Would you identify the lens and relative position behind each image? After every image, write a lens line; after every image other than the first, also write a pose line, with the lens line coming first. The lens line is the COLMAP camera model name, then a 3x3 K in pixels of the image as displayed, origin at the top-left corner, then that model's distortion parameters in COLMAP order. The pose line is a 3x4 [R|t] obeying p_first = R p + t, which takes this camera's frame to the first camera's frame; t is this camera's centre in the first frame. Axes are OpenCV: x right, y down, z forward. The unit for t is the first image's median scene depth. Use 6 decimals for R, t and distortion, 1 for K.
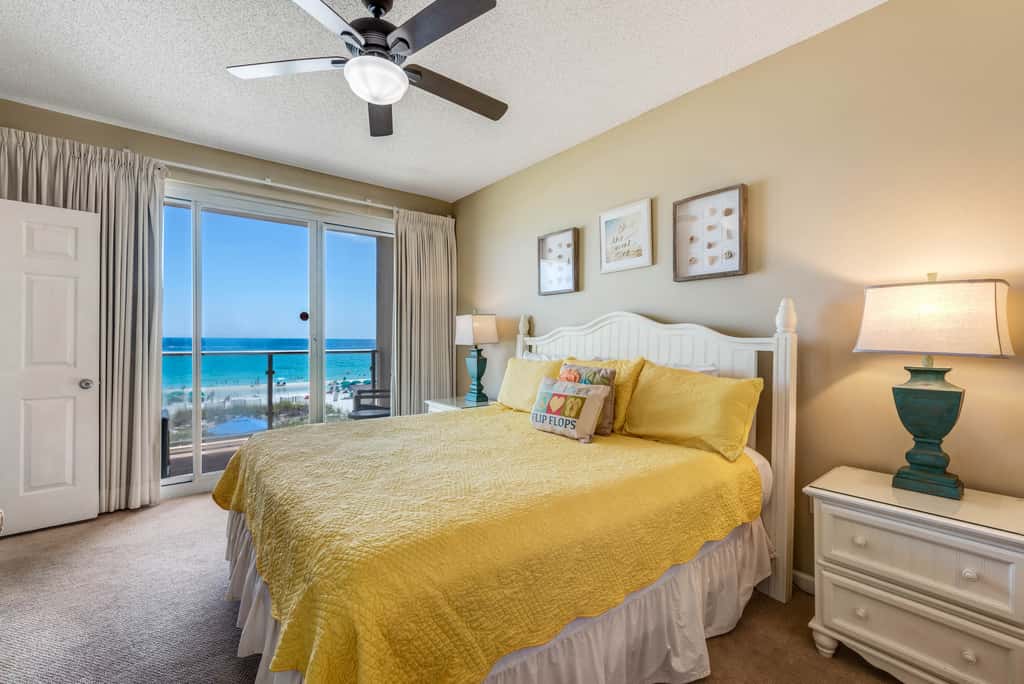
lens RADIAL K [[446.9, 0, 510.3], [0, 446.9, 339.0], [0, 0, 1]] dist [0.003293, -0.000288]
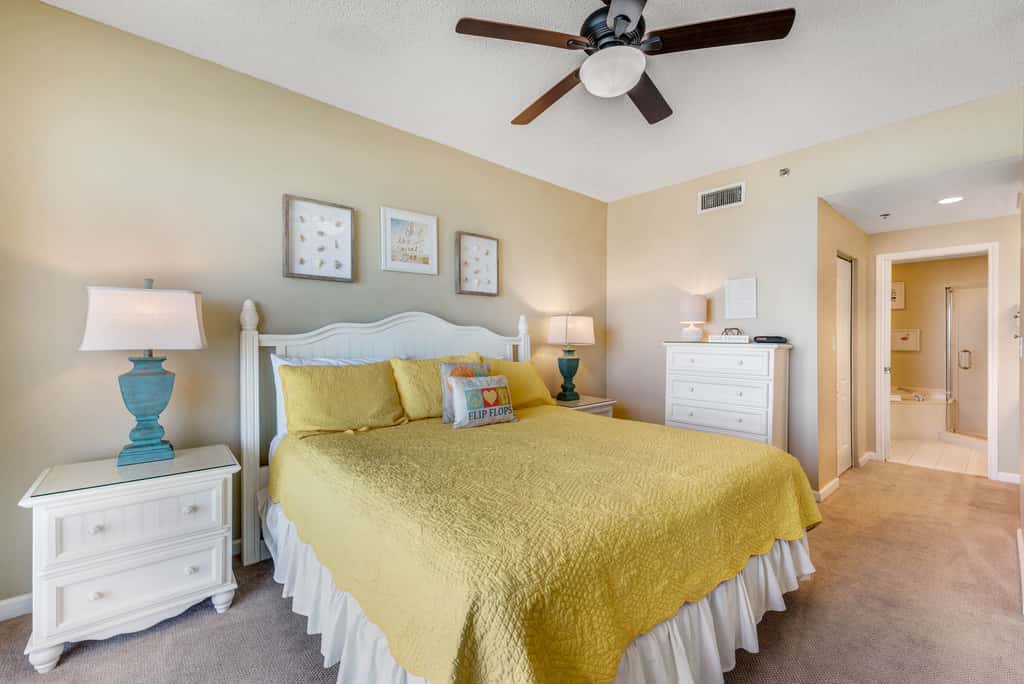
lens RADIAL K [[416.2, 0, 510.1], [0, 416.2, 333.5], [0, 0, 1]] dist [0.002877, -0.002020]
pose [[0.004523, -0.006829, 0.999966, -0.718199], [-0.013824, 0.999881, 0.006891, -0.017848], [-0.999894, -0.013855, 0.004428, 0.720730]]
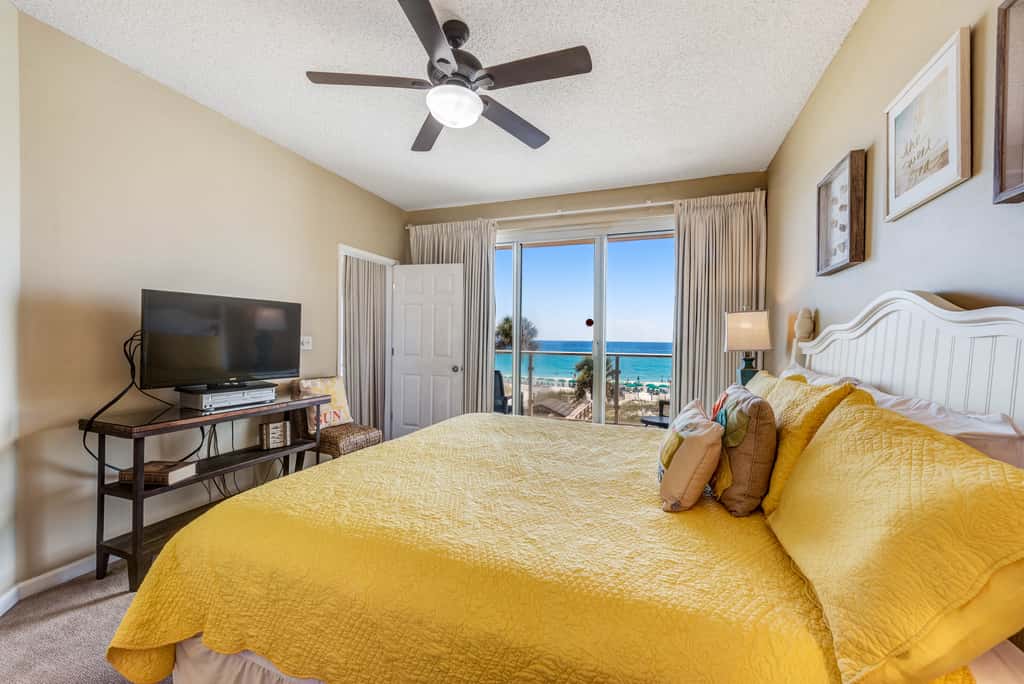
lens RADIAL K [[408.3, 0, 518.5], [0, 408.3, 346.4], [0, 0, 1]] dist [0.012546, -0.002167]
pose [[0.518156, 0.014266, -0.855167, 0.397178], [-0.007702, 0.999898, 0.012013, -0.001116], [0.855251, 0.000361, 0.518214, 0.374542]]
